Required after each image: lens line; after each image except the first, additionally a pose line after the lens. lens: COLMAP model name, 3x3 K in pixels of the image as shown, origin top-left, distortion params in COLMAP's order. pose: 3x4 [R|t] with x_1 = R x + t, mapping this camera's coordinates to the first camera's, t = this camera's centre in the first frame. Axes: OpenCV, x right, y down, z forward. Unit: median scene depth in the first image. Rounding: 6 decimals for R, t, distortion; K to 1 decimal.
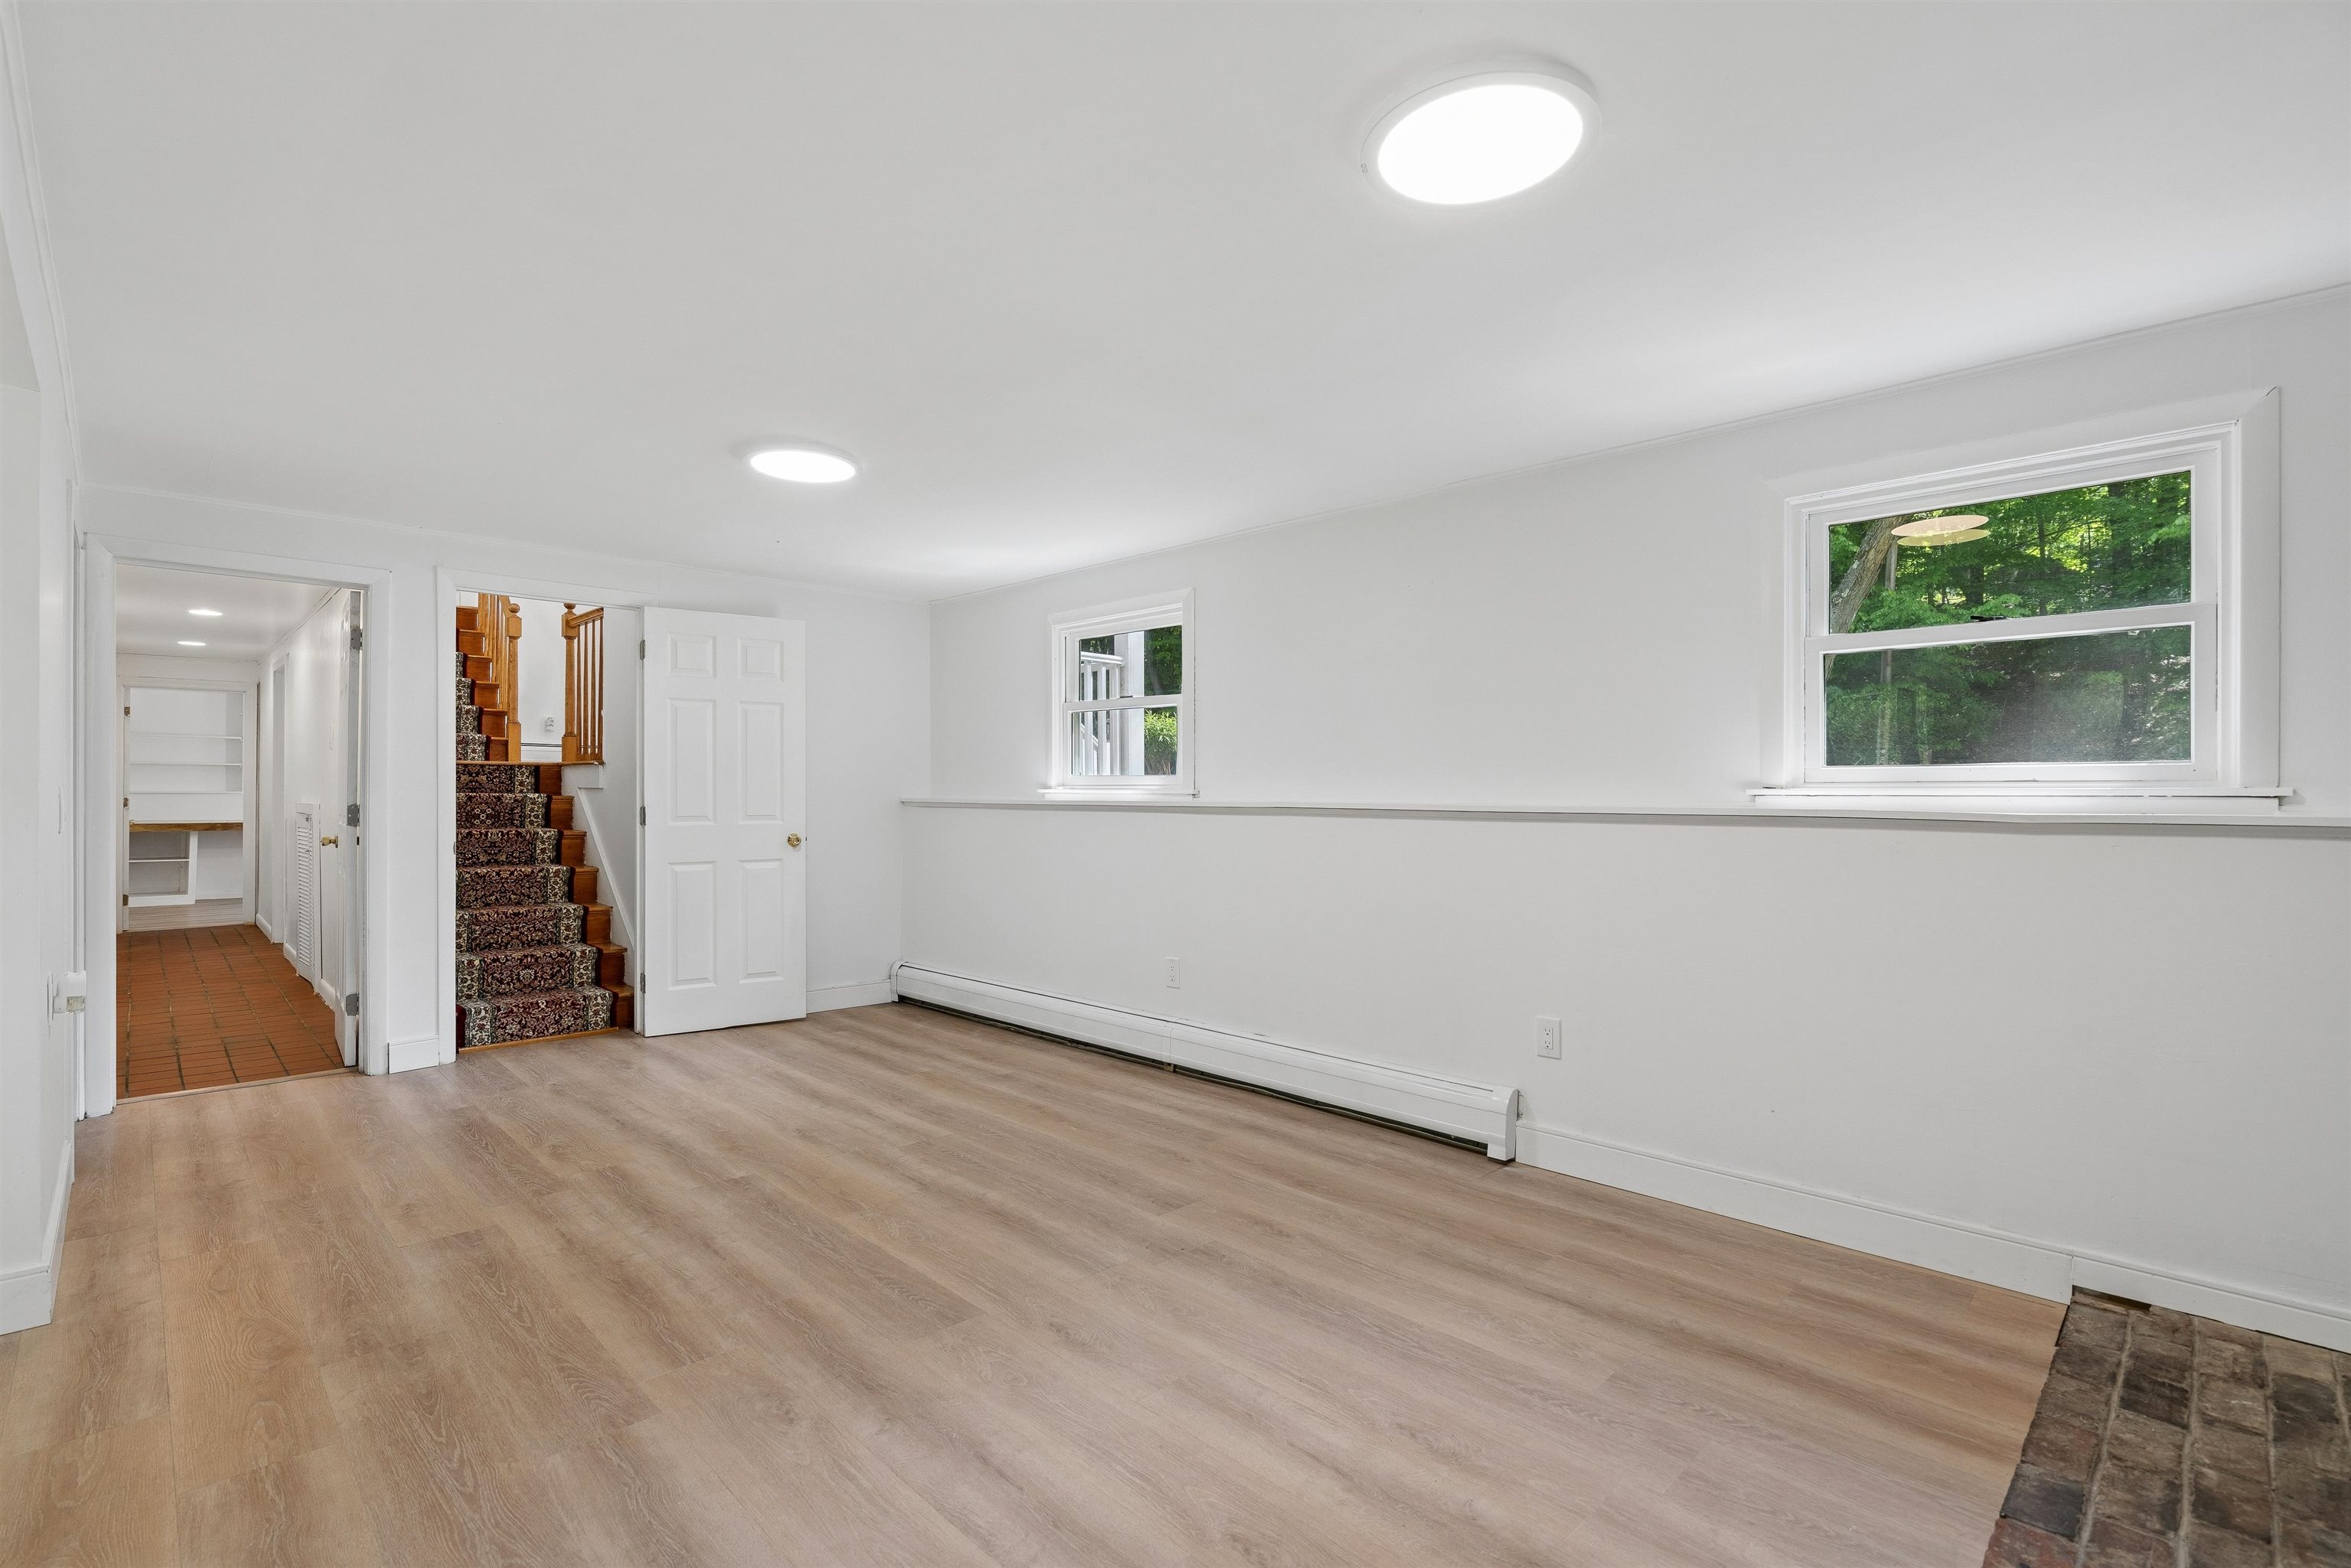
lens RADIAL K [[1067.4, 0, 1170.5], [0, 1067.4, 800.5], [0, 0, 1]] dist [-0.011101, 0.000742]
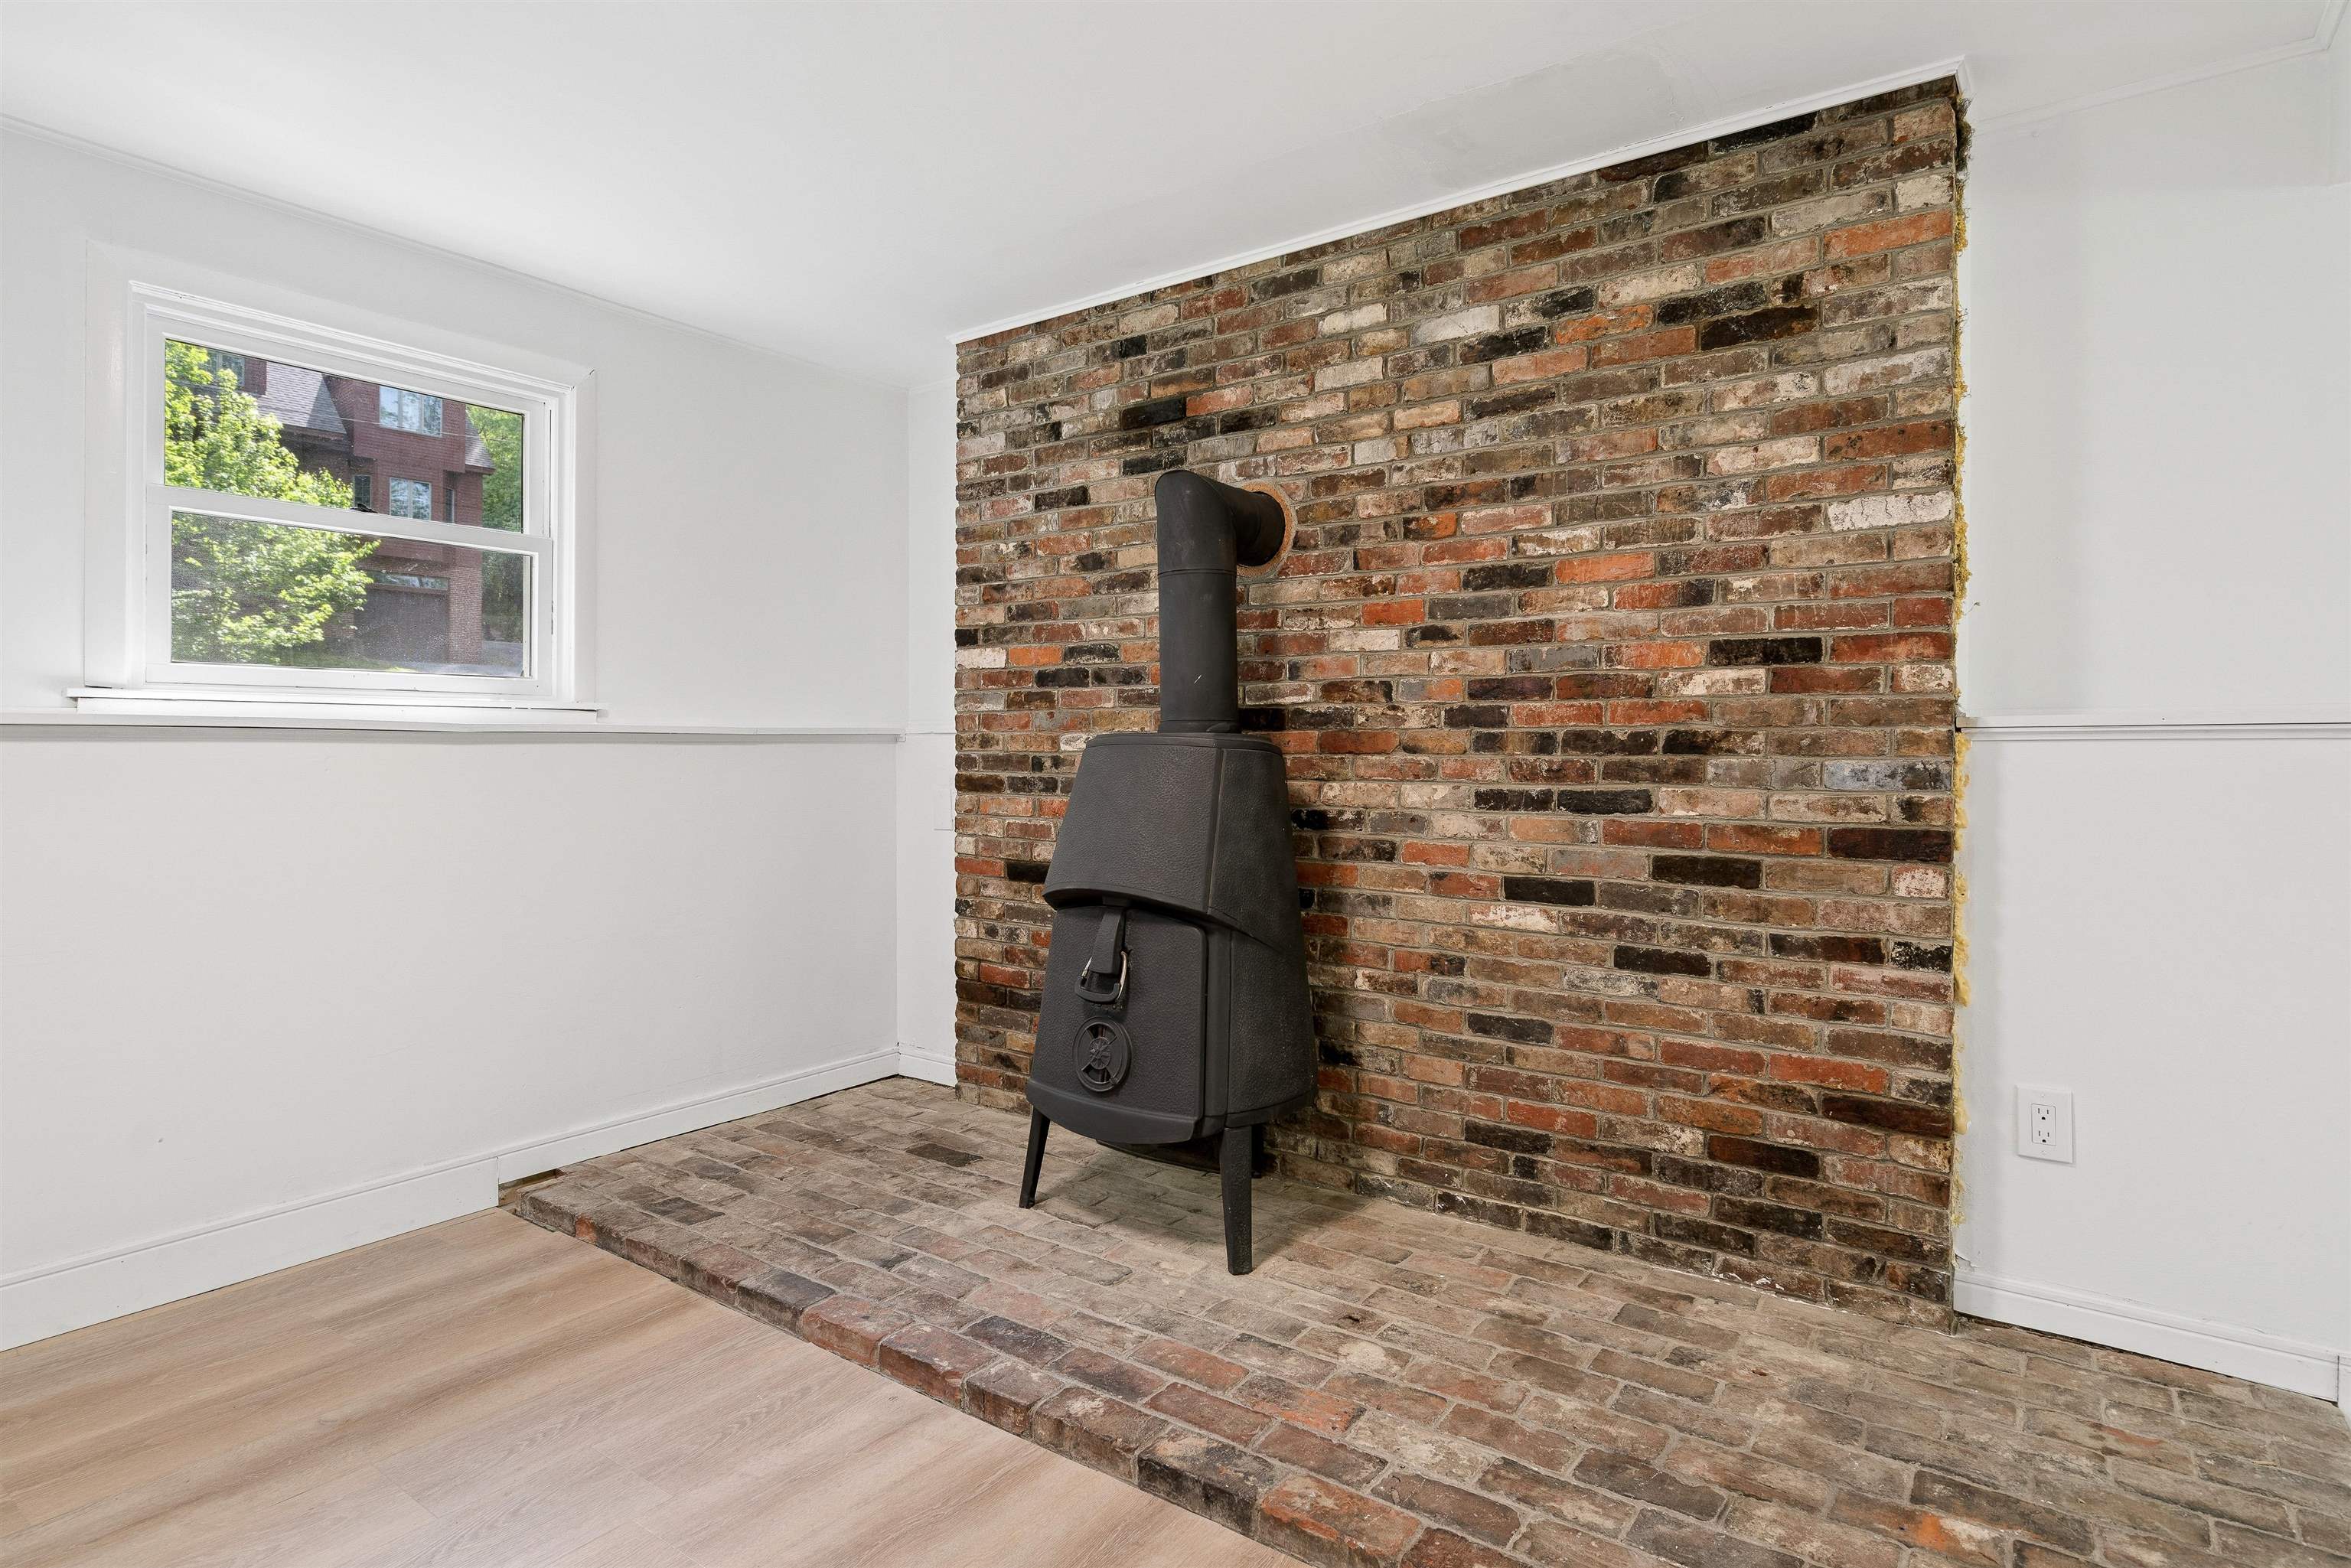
lens RADIAL K [[1228.1, 0, 1162.7], [0, 1228.1, 741.8], [0, 0, 1]] dist [-0.008157, 0.001109]
pose [[-0.159894, 0.001417, 0.987133, -0.375394], [0.004406, 0.999990, -0.000722, 0.031165], [-0.987124, 0.004234, -0.159899, 0.500487]]
